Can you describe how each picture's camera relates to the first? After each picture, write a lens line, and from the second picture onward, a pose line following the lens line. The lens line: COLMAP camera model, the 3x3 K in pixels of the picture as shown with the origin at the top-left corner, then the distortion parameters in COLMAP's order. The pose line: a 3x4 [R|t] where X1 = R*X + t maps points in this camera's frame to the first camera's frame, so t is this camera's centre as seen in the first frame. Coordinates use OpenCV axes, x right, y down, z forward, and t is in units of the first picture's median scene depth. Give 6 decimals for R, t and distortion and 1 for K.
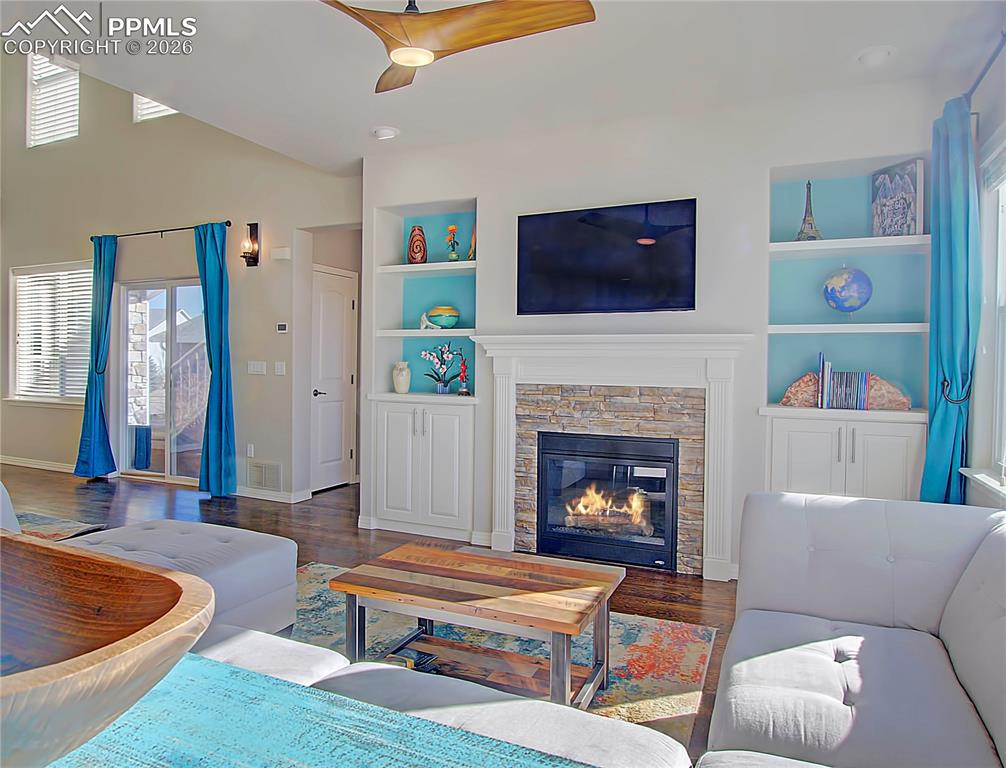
lens RADIAL K [[656.3, 0, 492.0], [0, 656.3, 377.5], [0, 0, 1]] dist [-0.028360, -0.003477]
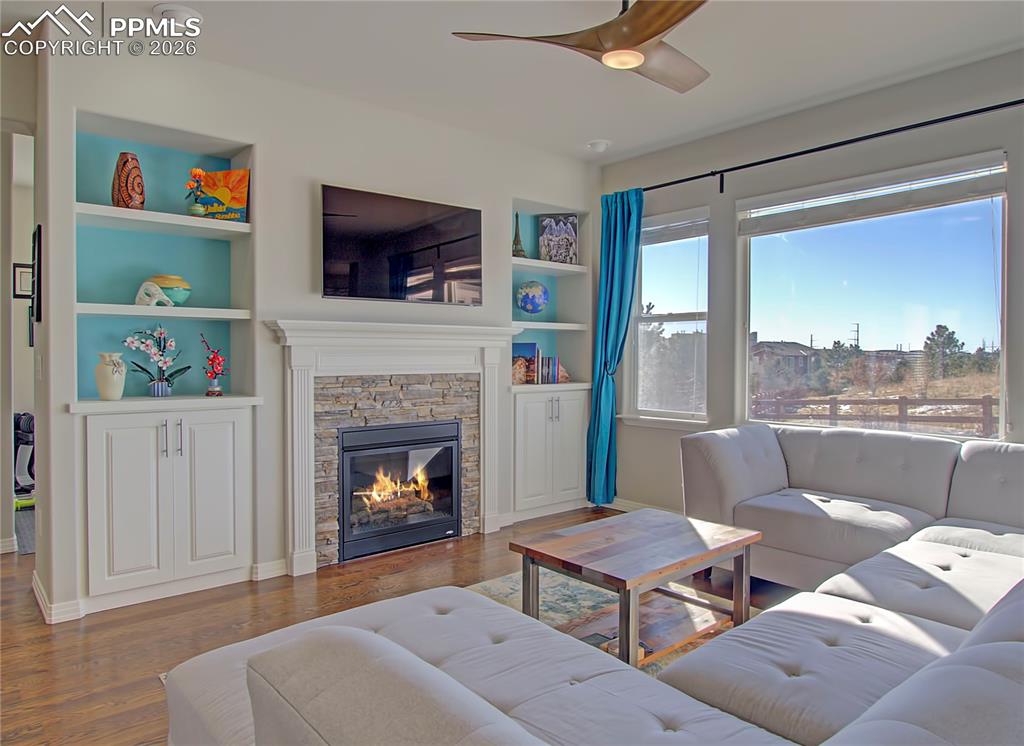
lens RADIAL K [[658.5, 0, 520.2], [0, 658.5, 367.3], [0, 0, 1]] dist [-0.023540, -0.003778]
pose [[0.412417, -0.030265, 0.910492, -0.651885], [0.021502, 0.999493, 0.023484, -0.017893], [-0.910741, 0.009893, 0.412859, 0.402593]]
